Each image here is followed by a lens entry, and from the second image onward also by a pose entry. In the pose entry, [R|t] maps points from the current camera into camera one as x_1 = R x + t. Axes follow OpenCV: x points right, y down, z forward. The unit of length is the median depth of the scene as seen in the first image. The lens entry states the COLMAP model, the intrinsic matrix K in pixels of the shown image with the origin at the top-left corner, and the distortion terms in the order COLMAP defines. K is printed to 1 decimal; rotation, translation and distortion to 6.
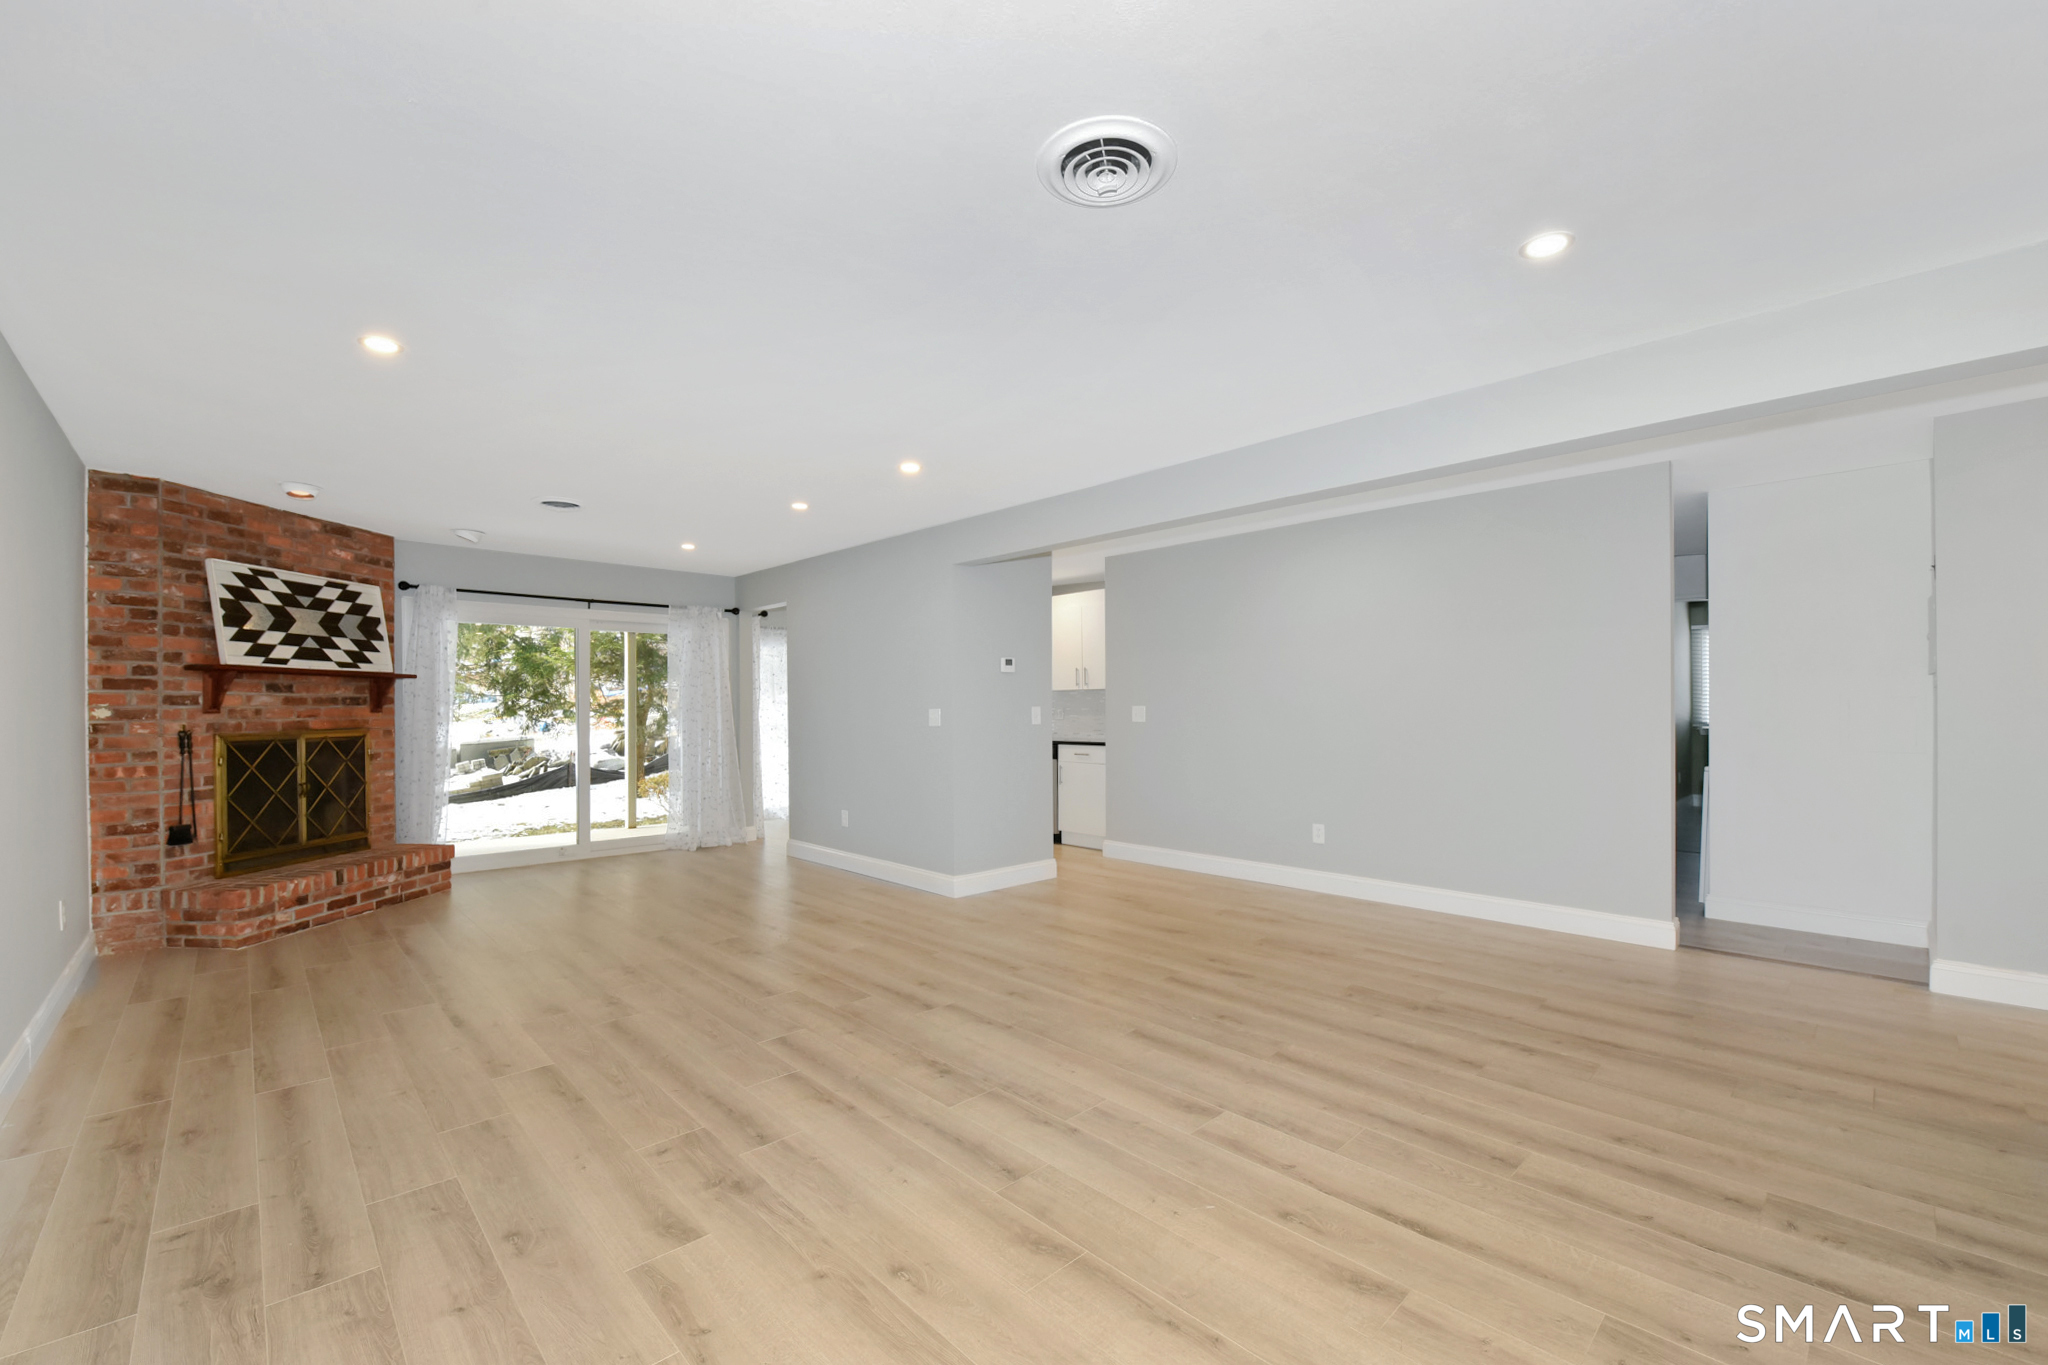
lens RADIAL K [[842.8, 0, 1026.1], [0, 842.8, 713.0], [0, 0, 1]] dist [-0.011368, -0.003942]
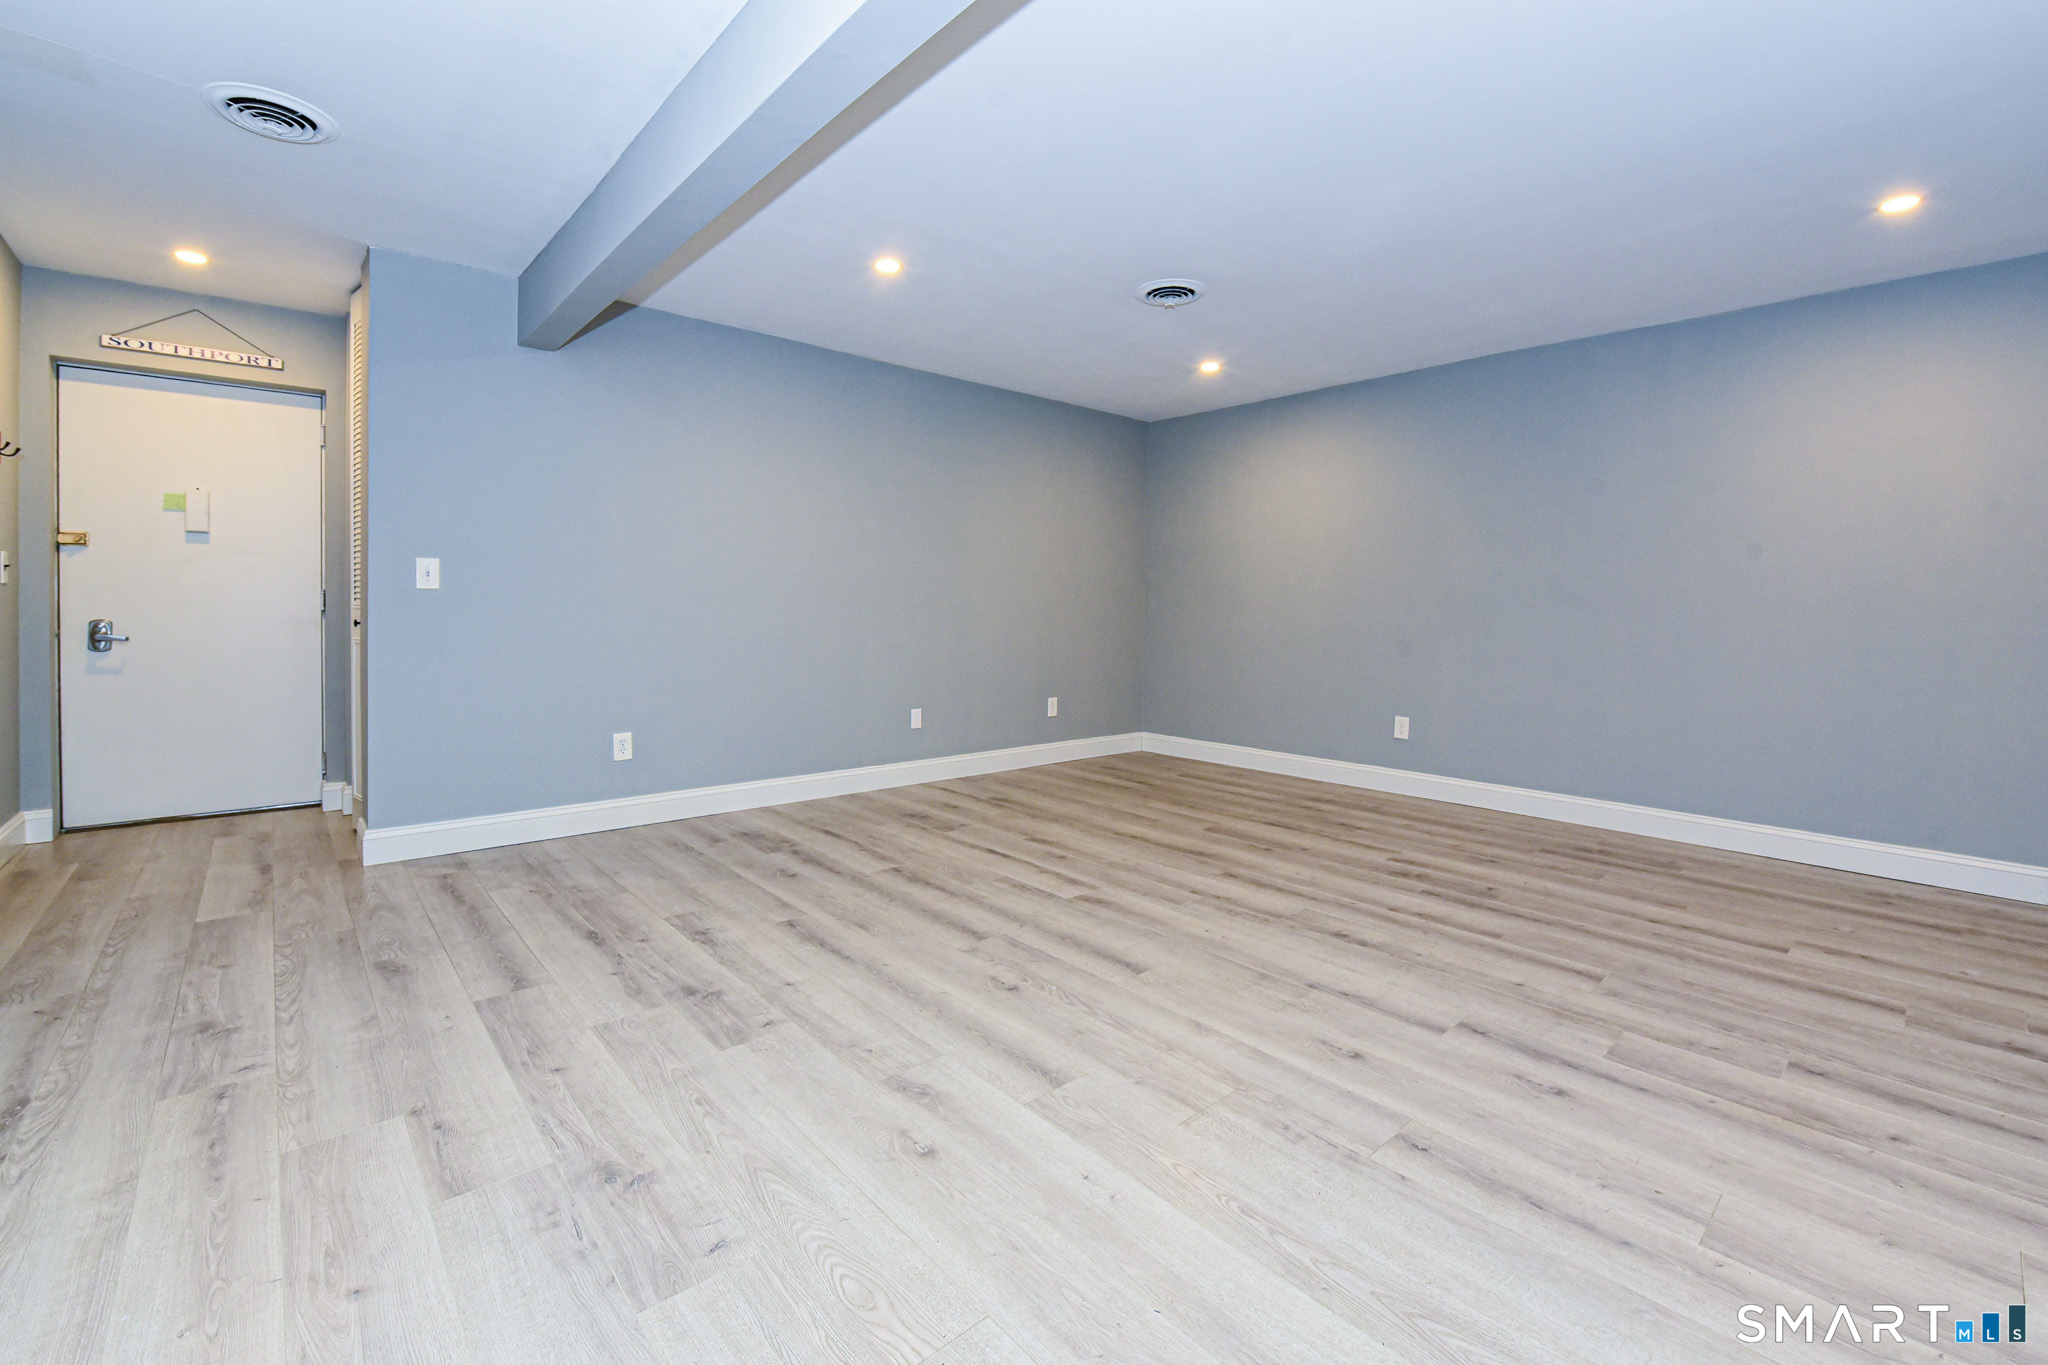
lens RADIAL K [[871.9, 0, 1013.6], [0, 871.9, 610.3], [0, 0, 1]] dist [-0.013207, -0.000400]
pose [[-0.998697, -0.008620, 0.050305, 0.143115], [-0.007833, 0.999844, 0.015818, 0.025732], [-0.050434, 0.015404, -0.998609, 1.239813]]
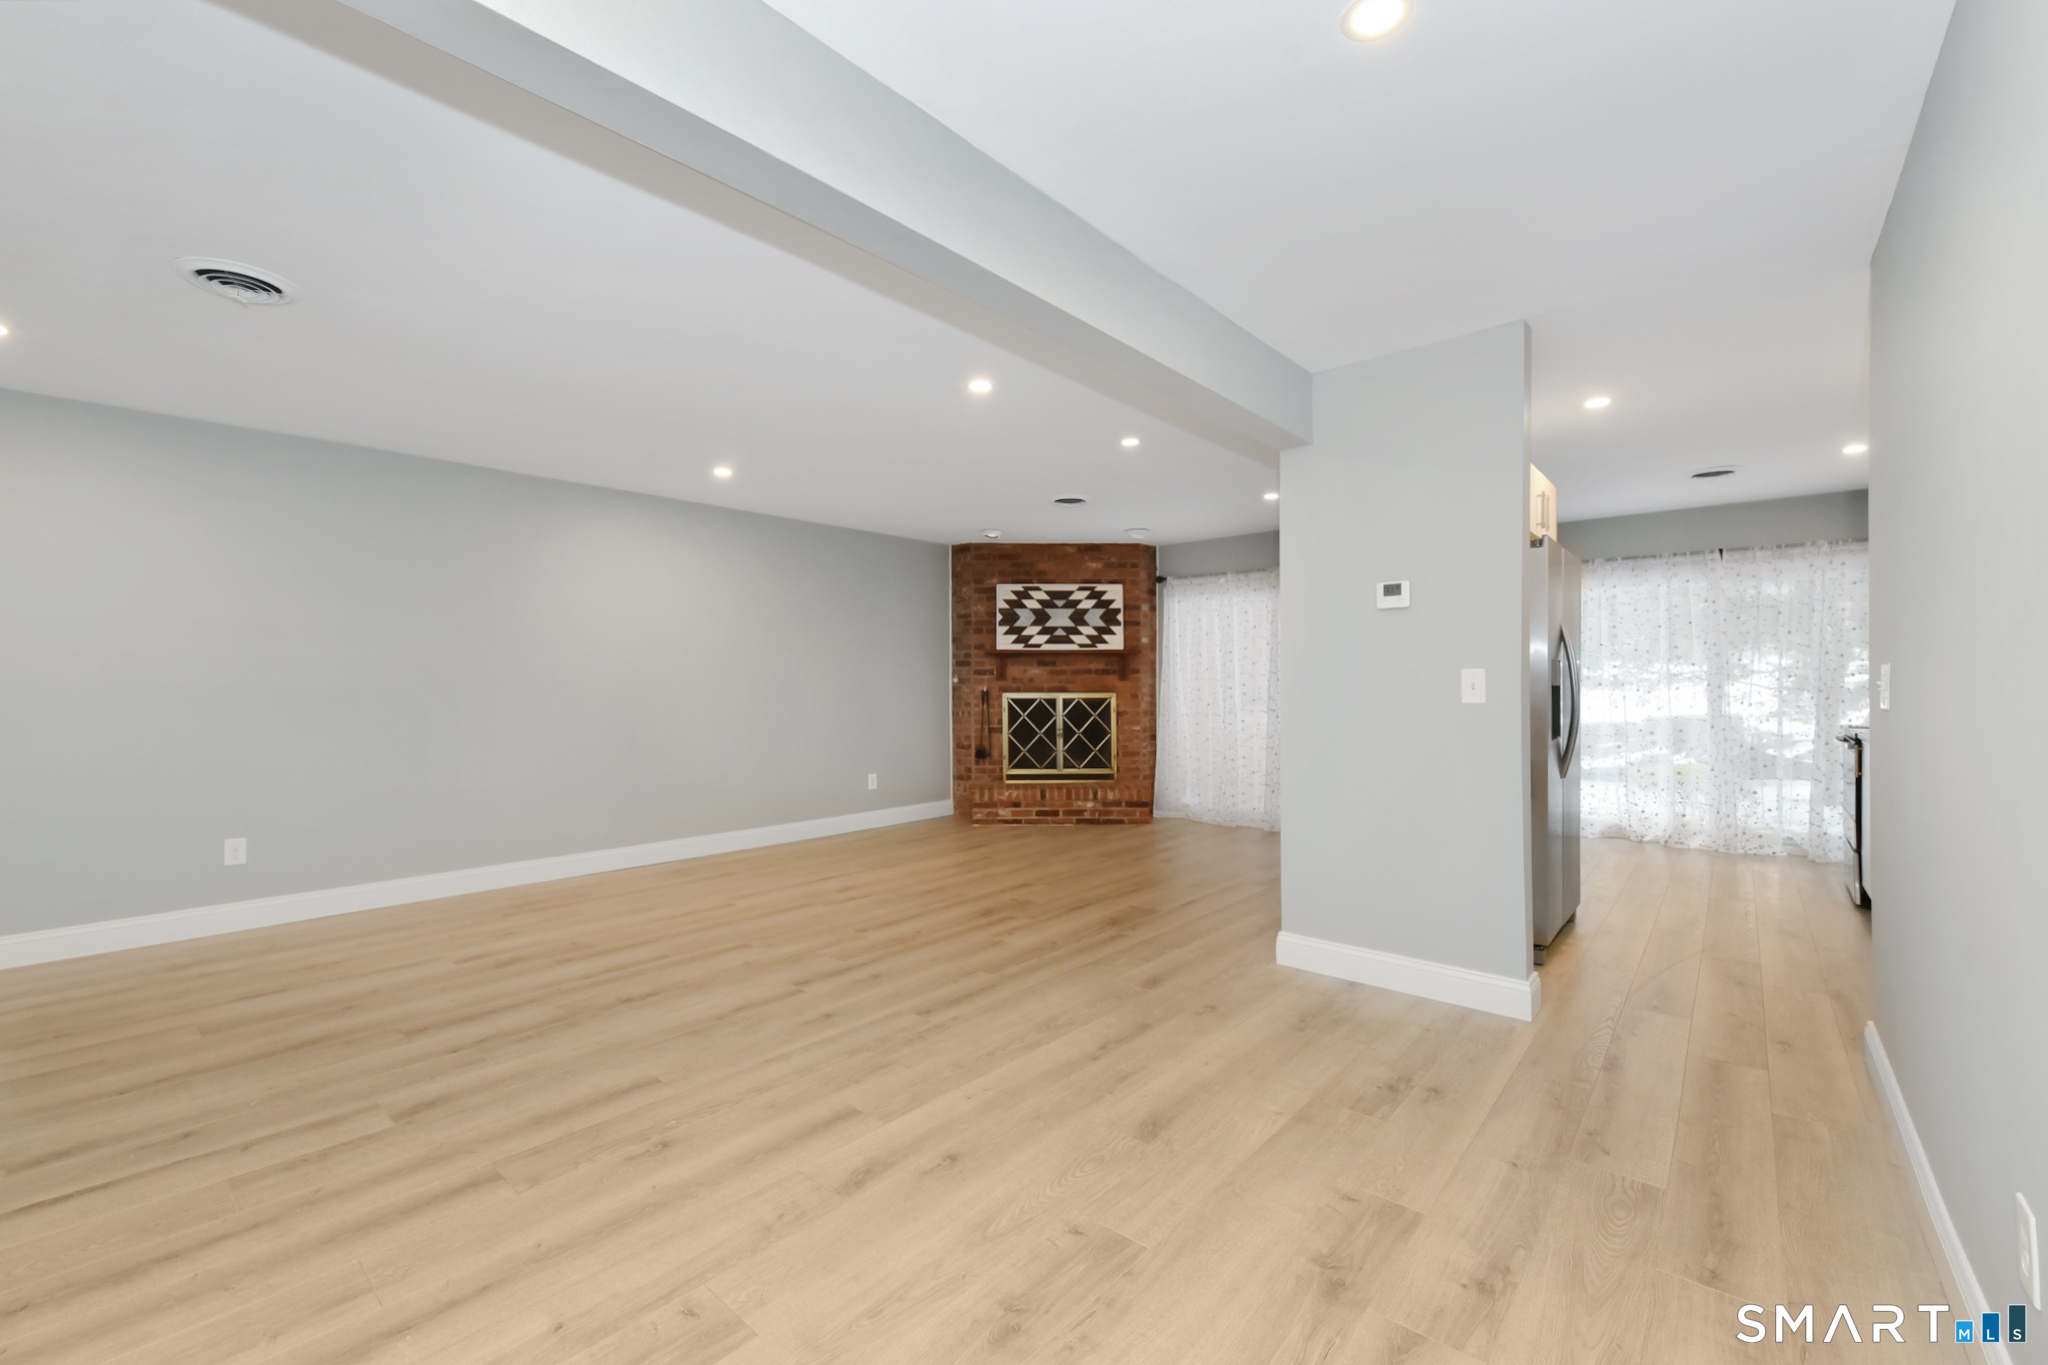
lens RADIAL K [[842.8, 0, 1026.1], [0, 842.8, 713.0], [0, 0, 1]] dist [-0.011368, -0.003942]
pose [[0.085681, 0.037728, -0.995608, 0.641629], [-0.004987, 0.999286, 0.037438, 0.001993], [0.996310, 0.001758, 0.085808, 0.882466]]
